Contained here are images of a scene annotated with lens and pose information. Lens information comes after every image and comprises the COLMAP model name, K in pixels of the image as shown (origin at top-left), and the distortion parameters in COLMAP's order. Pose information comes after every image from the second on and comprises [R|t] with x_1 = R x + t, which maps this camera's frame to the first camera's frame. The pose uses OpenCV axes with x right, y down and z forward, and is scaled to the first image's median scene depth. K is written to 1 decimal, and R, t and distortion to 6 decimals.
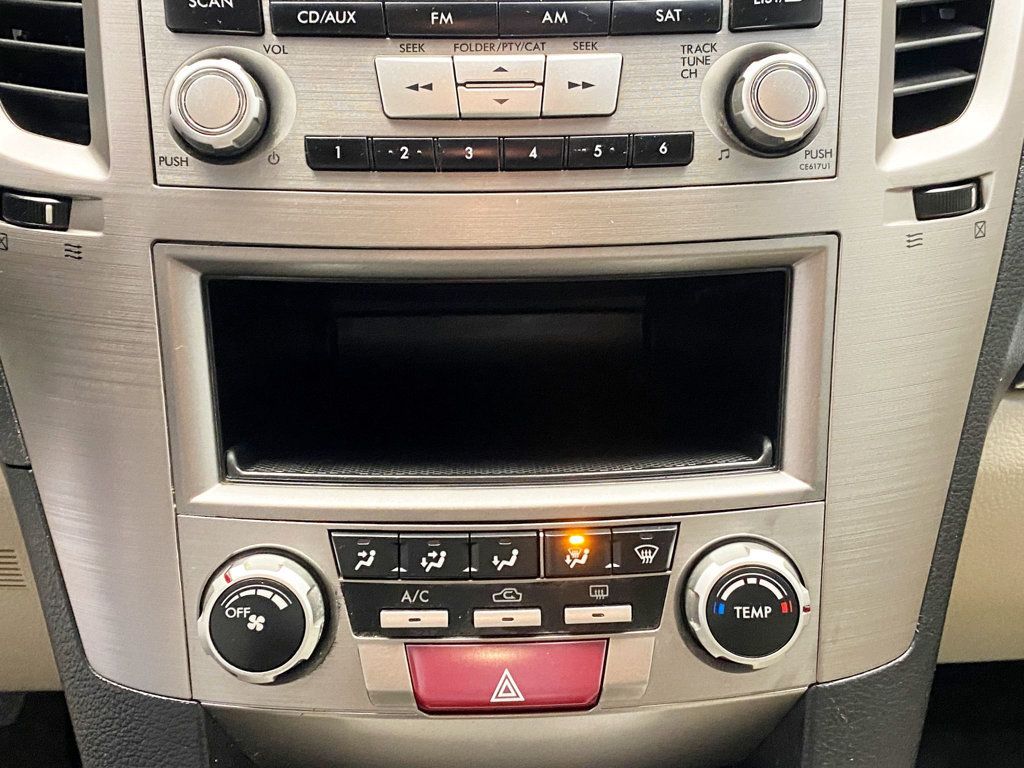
lens RADIAL K [[1236.4, 0, 502.7], [0, 1236.4, 391.9], [0, 0, 1]] dist [0.055726, 0.000000]
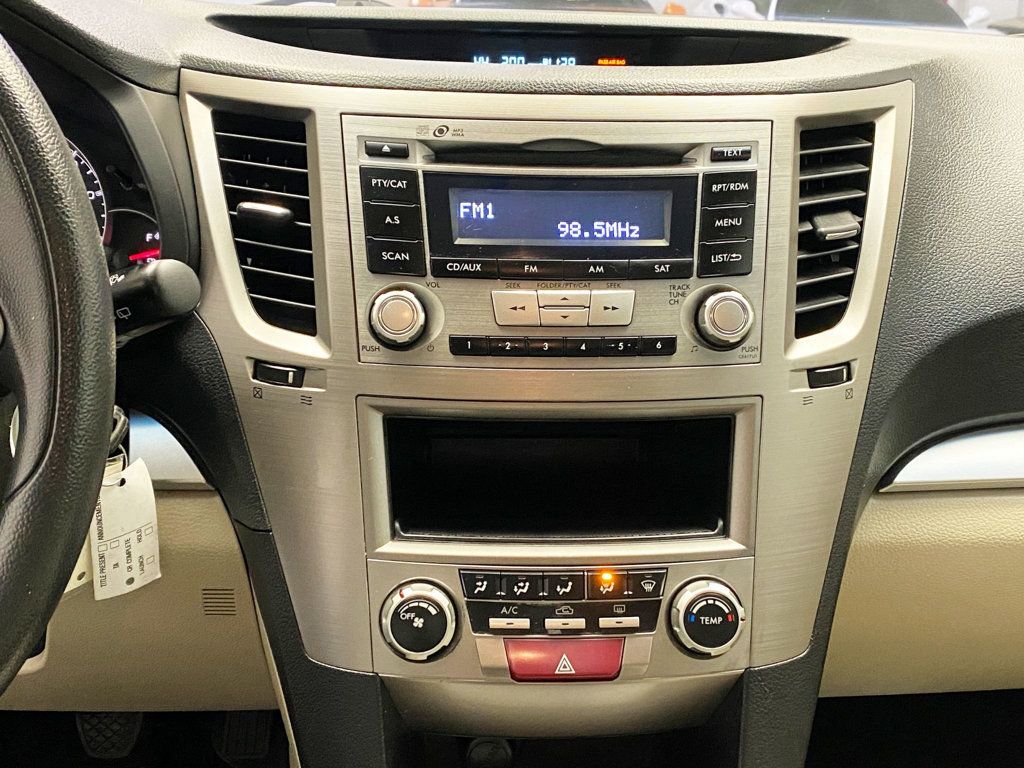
lens RADIAL K [[1236.4, 0, 536.5], [0, 1236.4, 409.2], [0, 0, 1]] dist [0.055726, 0.000000]
pose [[0.998911, 0.015530, 0.044001, -0.110897], [-0.011983, 0.996743, -0.079745, 0.028154], [-0.045096, 0.079131, 0.995844, -0.671470]]
